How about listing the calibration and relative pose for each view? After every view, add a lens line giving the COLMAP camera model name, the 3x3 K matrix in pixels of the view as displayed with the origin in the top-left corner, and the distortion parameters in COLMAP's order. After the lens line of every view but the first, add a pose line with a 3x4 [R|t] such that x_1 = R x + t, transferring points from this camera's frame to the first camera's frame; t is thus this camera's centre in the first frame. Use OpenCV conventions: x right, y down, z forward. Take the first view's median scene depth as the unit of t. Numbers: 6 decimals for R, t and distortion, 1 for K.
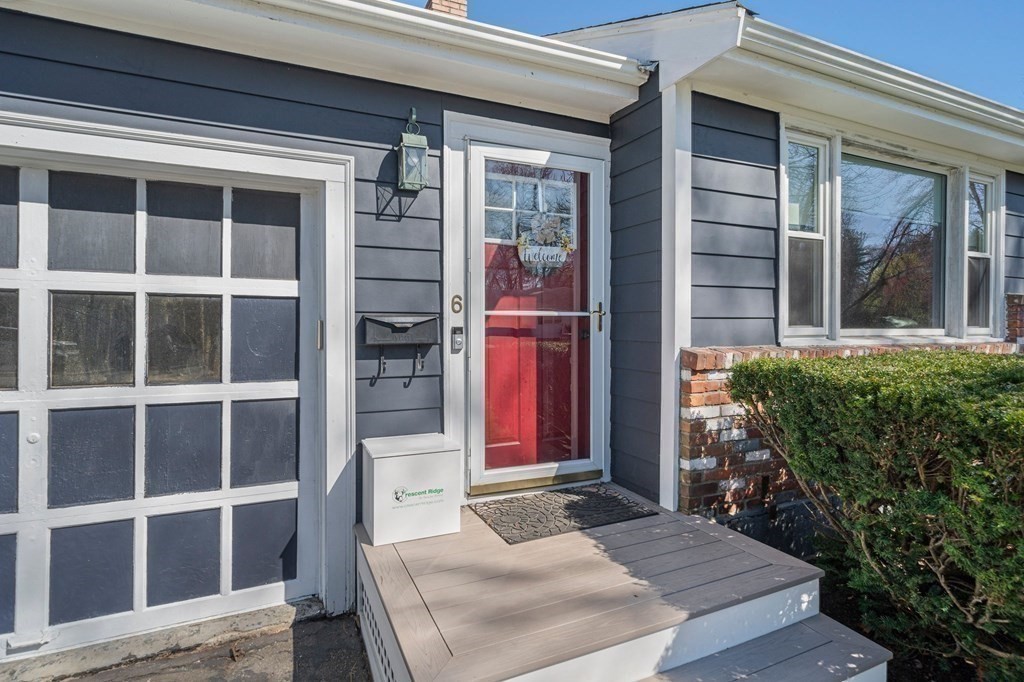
lens RADIAL K [[527.6, 0, 515.1], [0, 527.6, 326.1], [0, 0, 1]] dist [-0.000616, -0.000368]
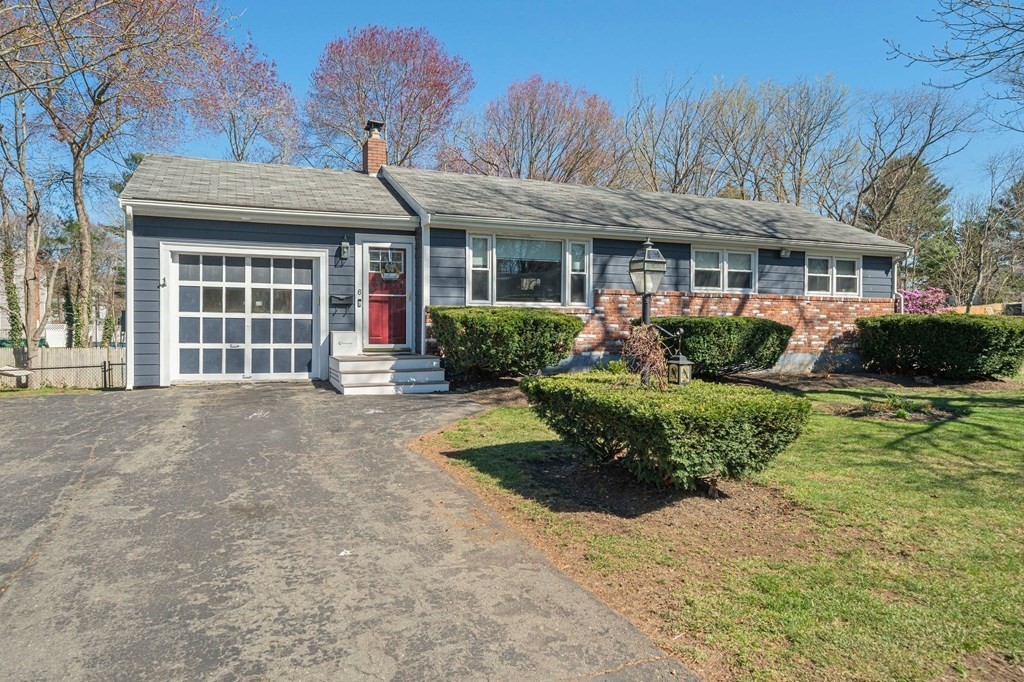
lens RADIAL K [[686.1, 0, 512.0], [0, 686.1, 341.0], [0, 0, 1]] dist [-0.001014, -0.001120]
pose [[0.998774, 0.005089, -0.049247, 1.097994], [-0.004172, 0.999816, 0.018701, 0.186577], [0.049333, -0.018472, 0.998612, -3.365564]]
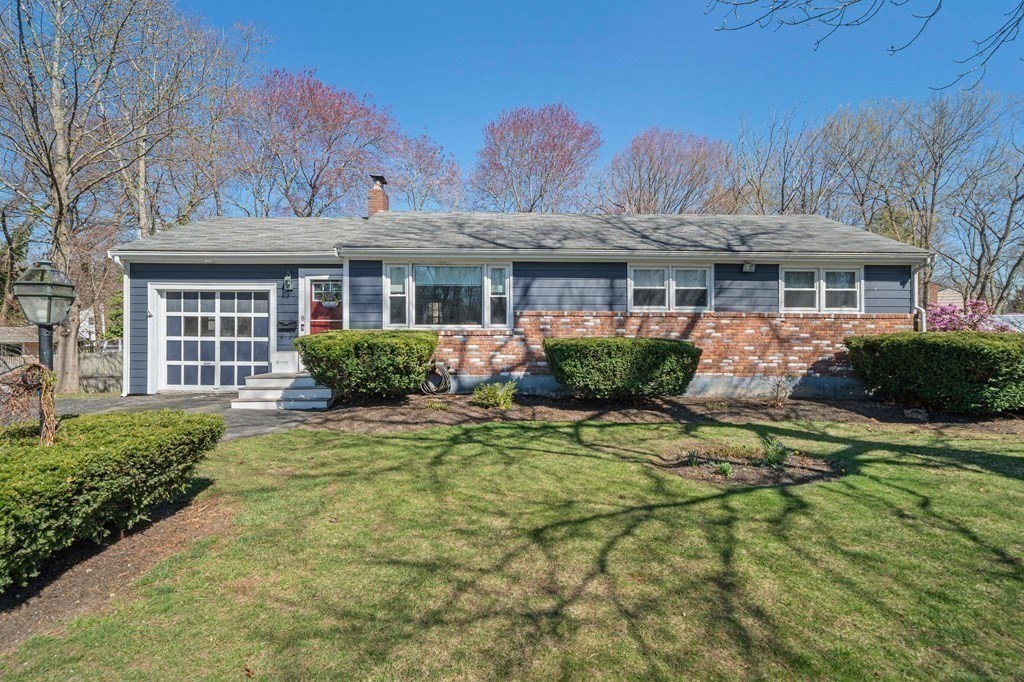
lens RADIAL K [[521.5, 0, 512.0], [0, 521.5, 341.0], [0, 0, 1]] dist [-0.002060, -0.000290]
pose [[0.916910, 0.003540, -0.399079, 2.947605], [-0.002637, 0.999993, 0.002812, 0.114406], [0.399086, -0.001526, 0.916912, -1.965418]]
